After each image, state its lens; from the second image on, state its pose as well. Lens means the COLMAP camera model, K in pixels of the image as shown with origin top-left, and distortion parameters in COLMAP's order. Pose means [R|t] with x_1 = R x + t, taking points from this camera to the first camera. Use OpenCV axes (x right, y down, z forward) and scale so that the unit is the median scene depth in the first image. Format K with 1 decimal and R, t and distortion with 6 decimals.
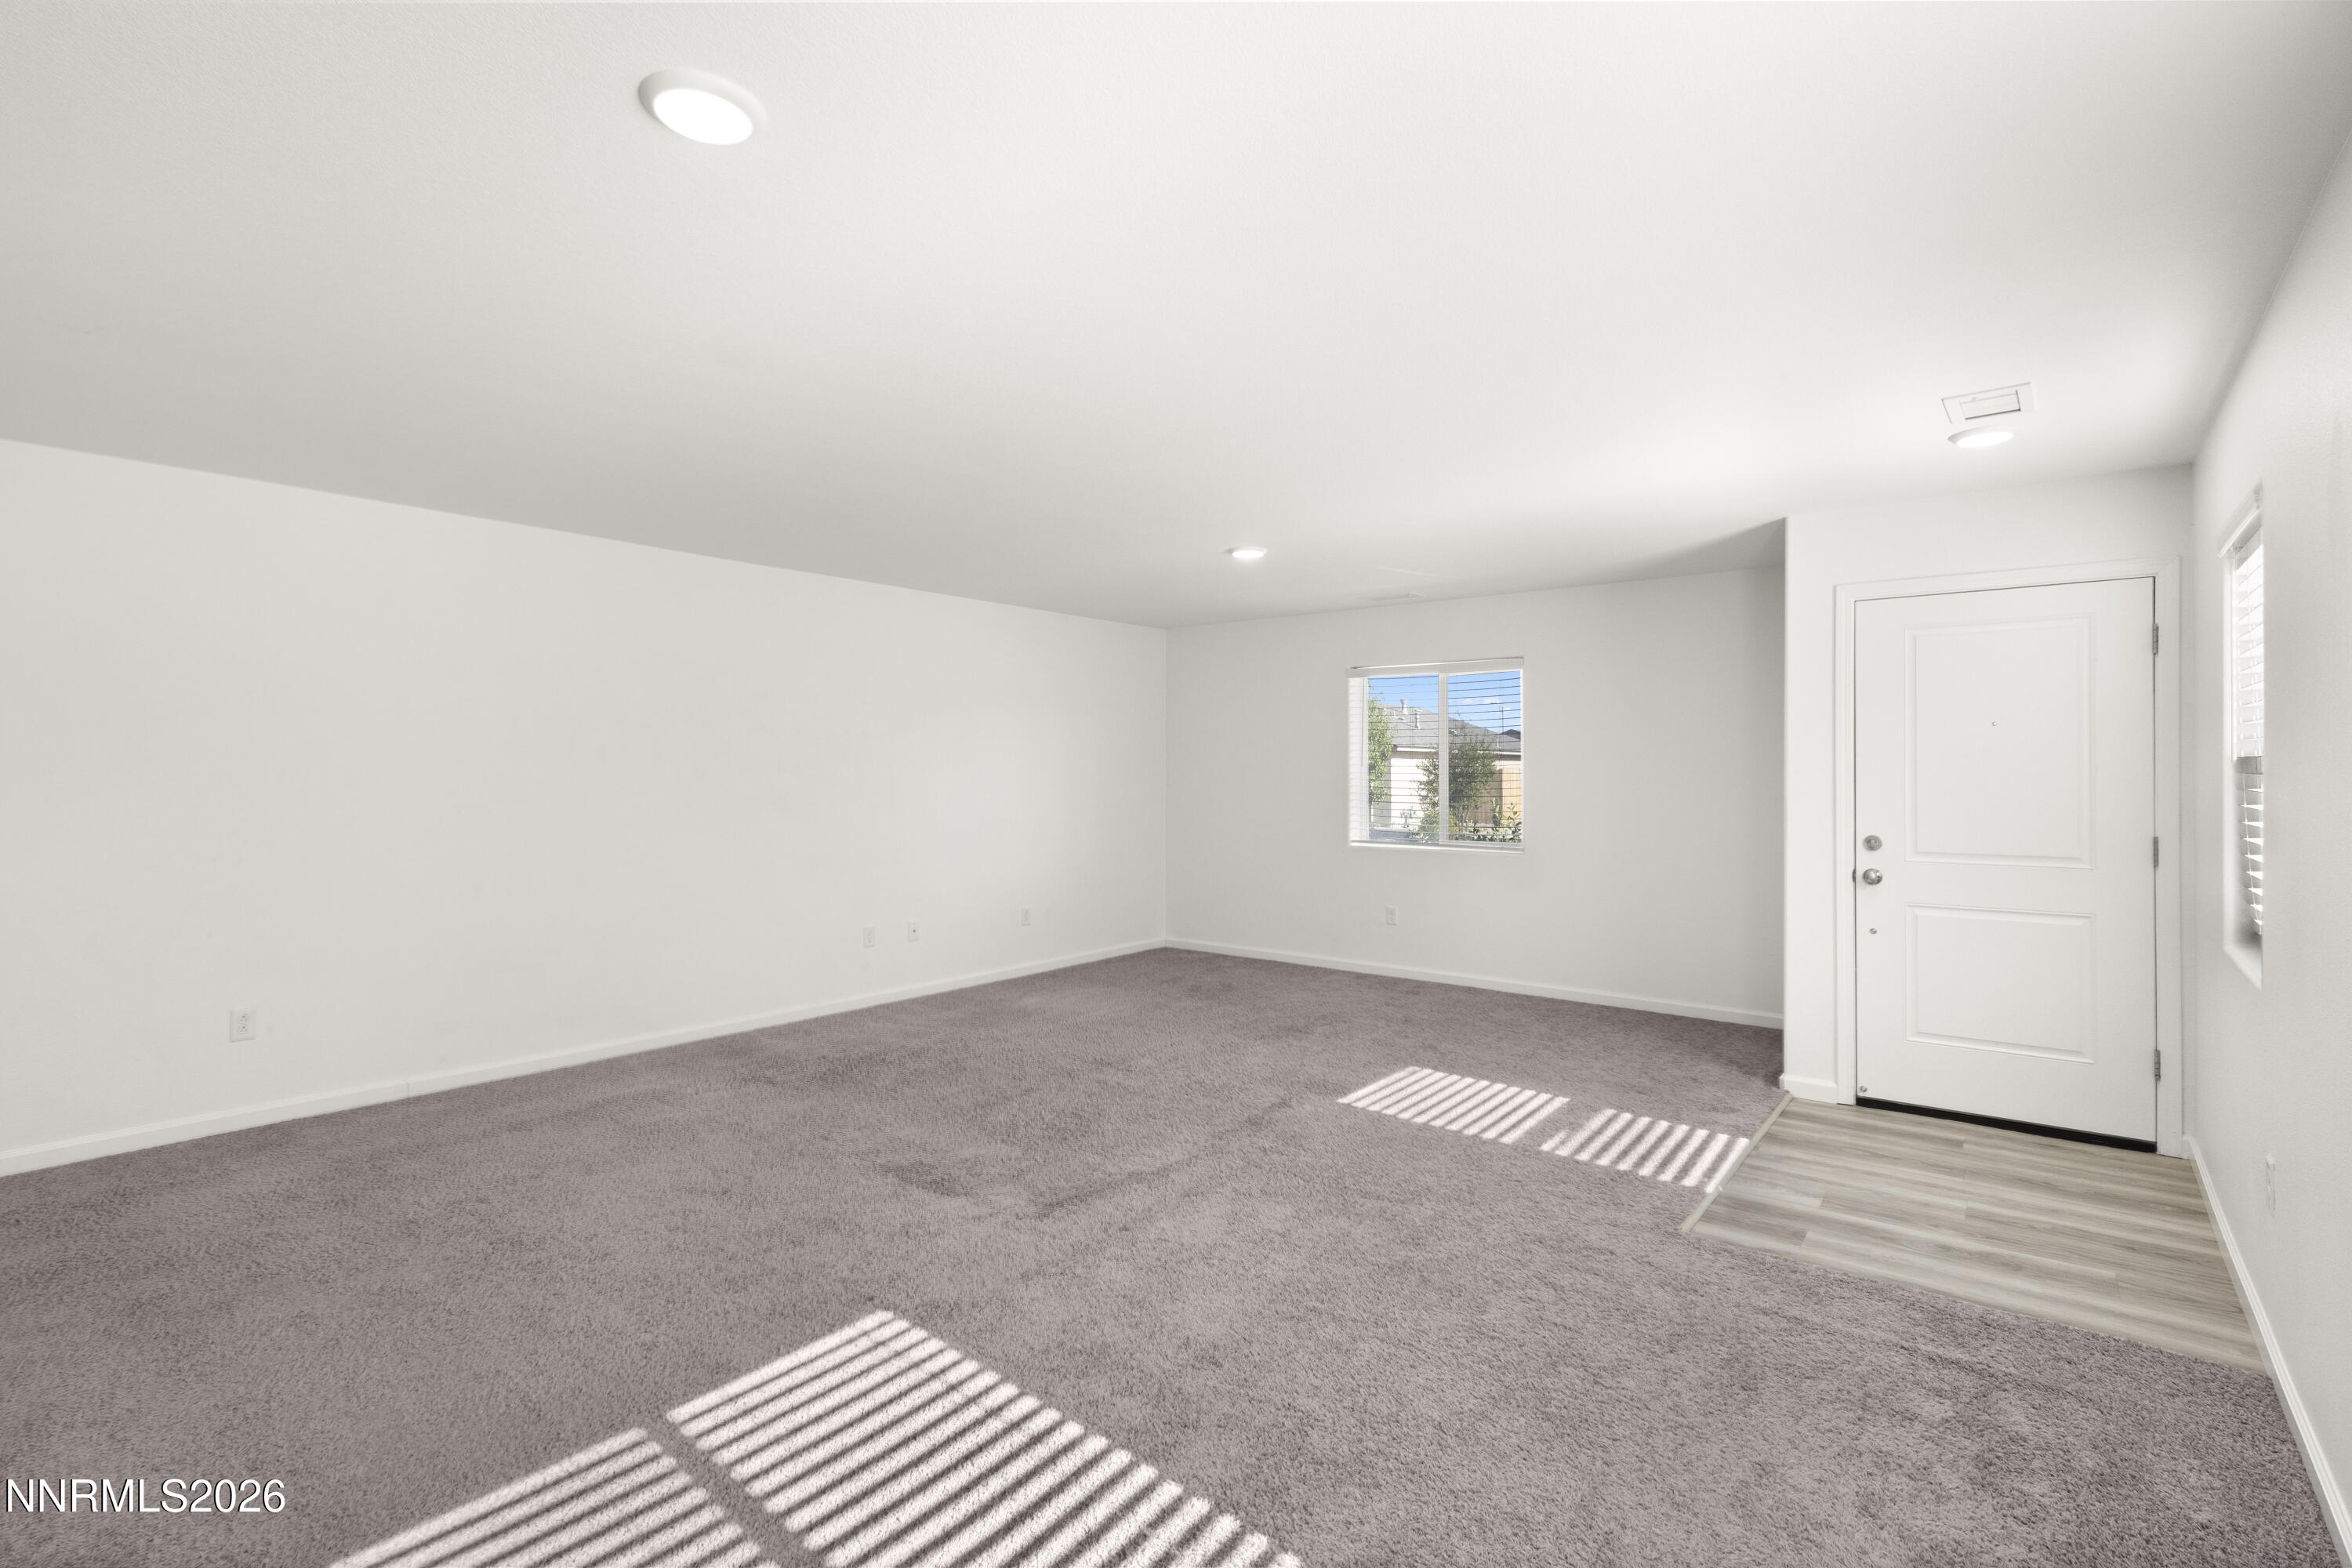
lens RADIAL K [[1092.4, 0, 1216.1], [0, 1092.4, 775.5], [0, 0, 1]] dist [0.000908, 0.000093]
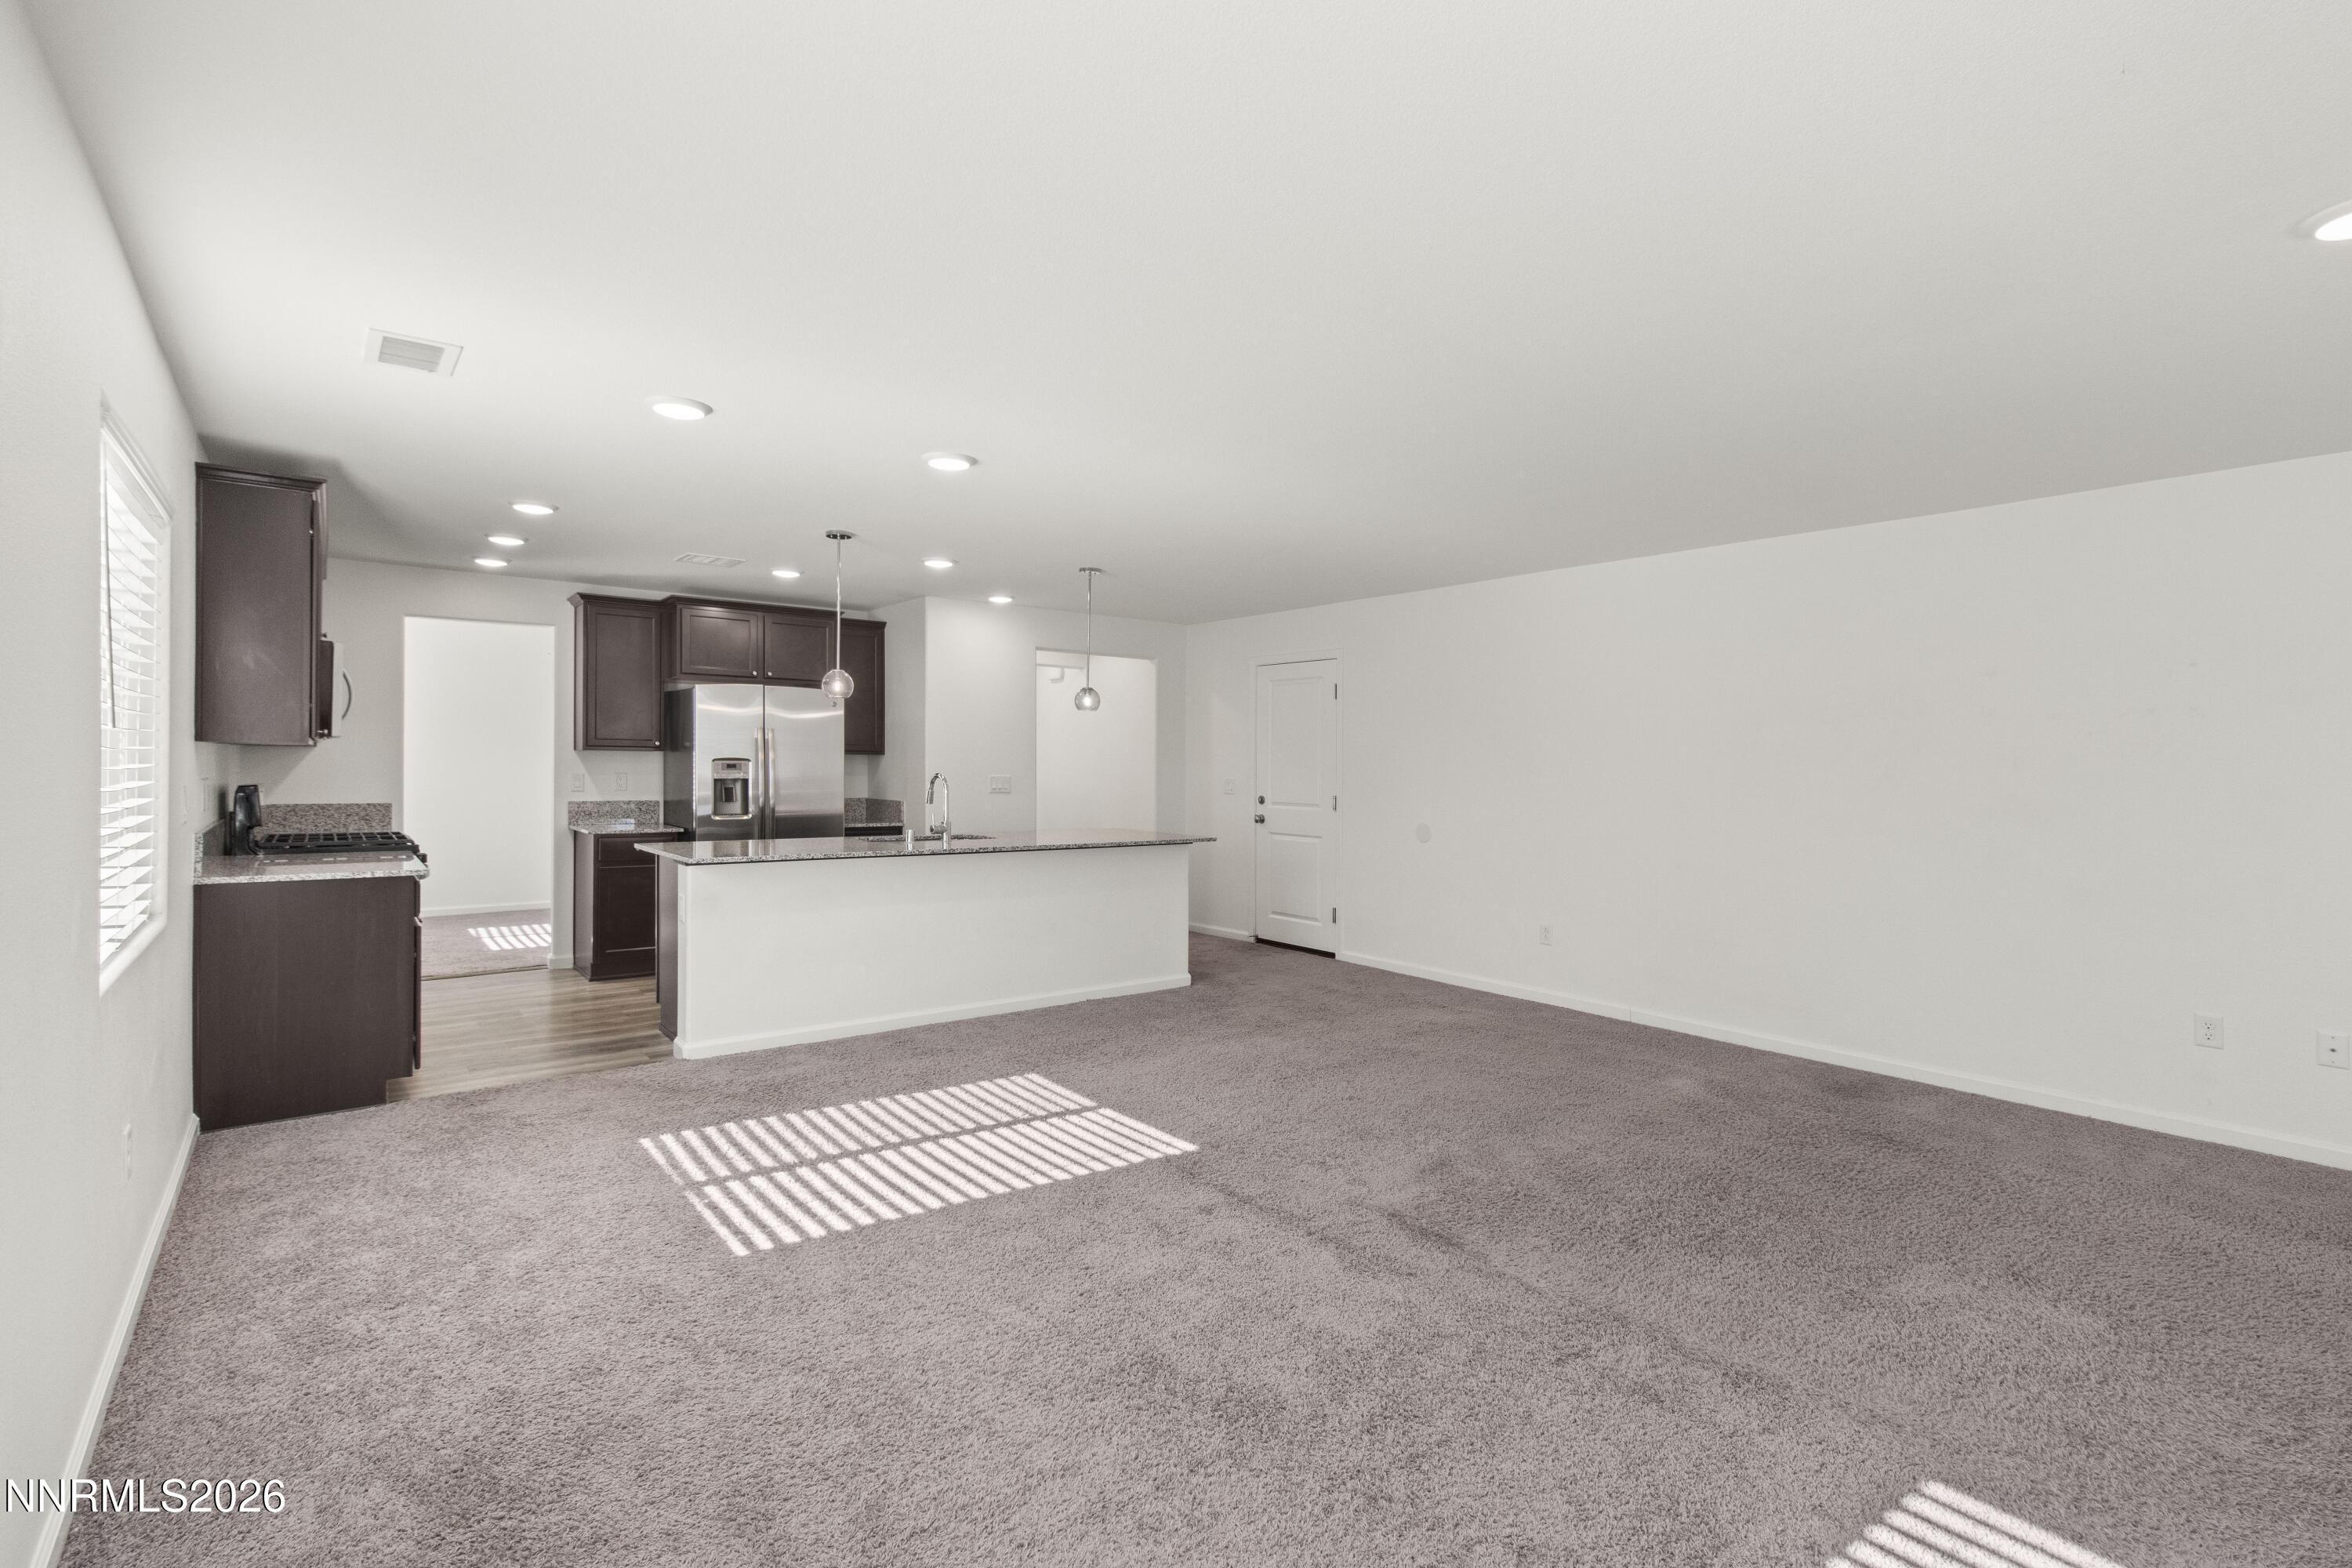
lens RADIAL K [[1015.7, 0, 1176.0], [0, 1015.7, 784.0], [0, 0, 1]] dist [0.001531, -0.000065]
pose [[-0.252041, 0.006840, -0.967692, 0.989240], [-0.008547, 0.999920, 0.009294, 0.003064], [0.967679, 0.010614, -0.251962, 1.316390]]
